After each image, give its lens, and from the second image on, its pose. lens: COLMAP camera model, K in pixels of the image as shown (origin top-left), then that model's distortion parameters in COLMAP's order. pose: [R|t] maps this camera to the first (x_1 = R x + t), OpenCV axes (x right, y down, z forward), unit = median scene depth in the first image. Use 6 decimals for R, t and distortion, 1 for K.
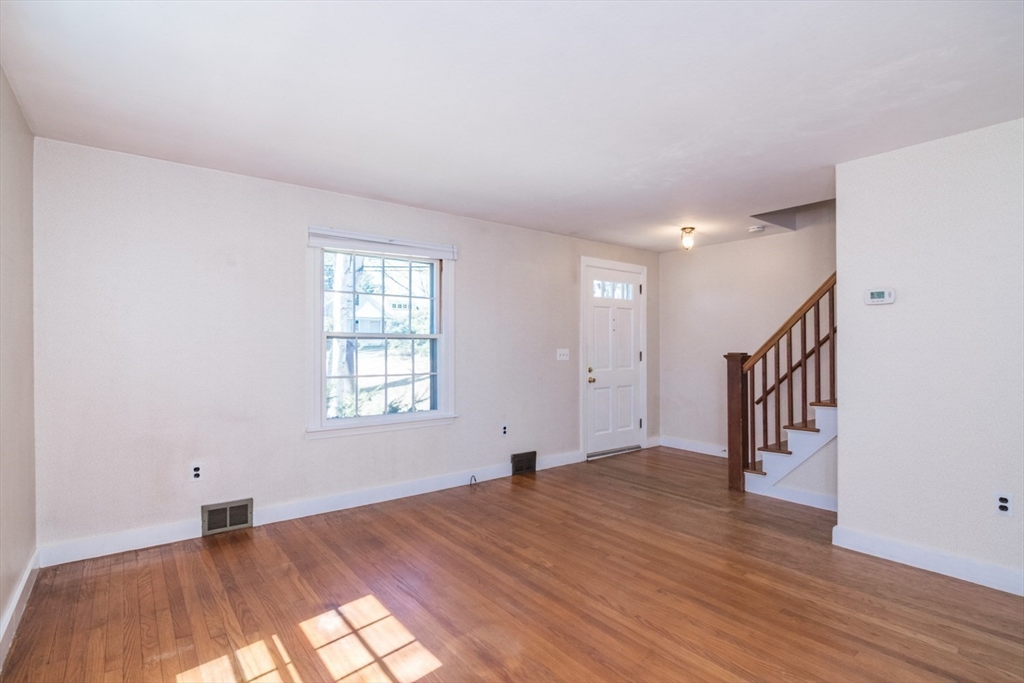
lens RADIAL K [[502.6, 0, 513.1], [0, 502.6, 342.3], [0, 0, 1]] dist [-0.004663, -0.004723]
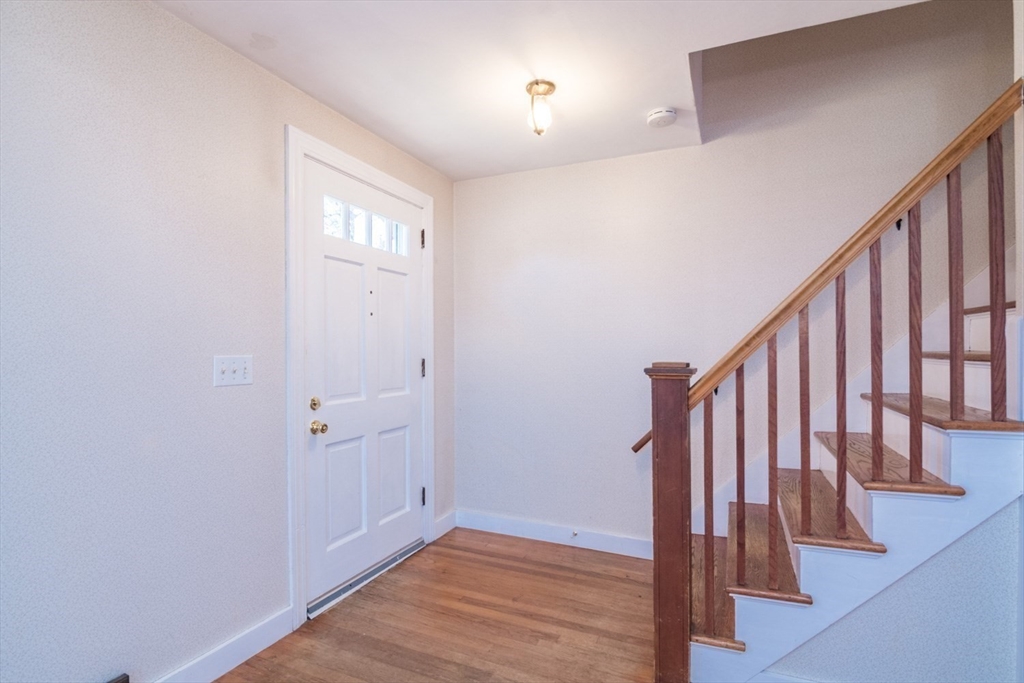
lens RADIAL K [[502.6, 0, 514.7], [0, 502.6, 353.9], [0, 0, 1]] dist [-0.004663, -0.004723]
pose [[0.884867, -0.005503, 0.465811, 0.137694], [-0.002084, 0.999873, 0.015770, 0.007274], [-0.465838, -0.014925, 0.884744, 0.711568]]
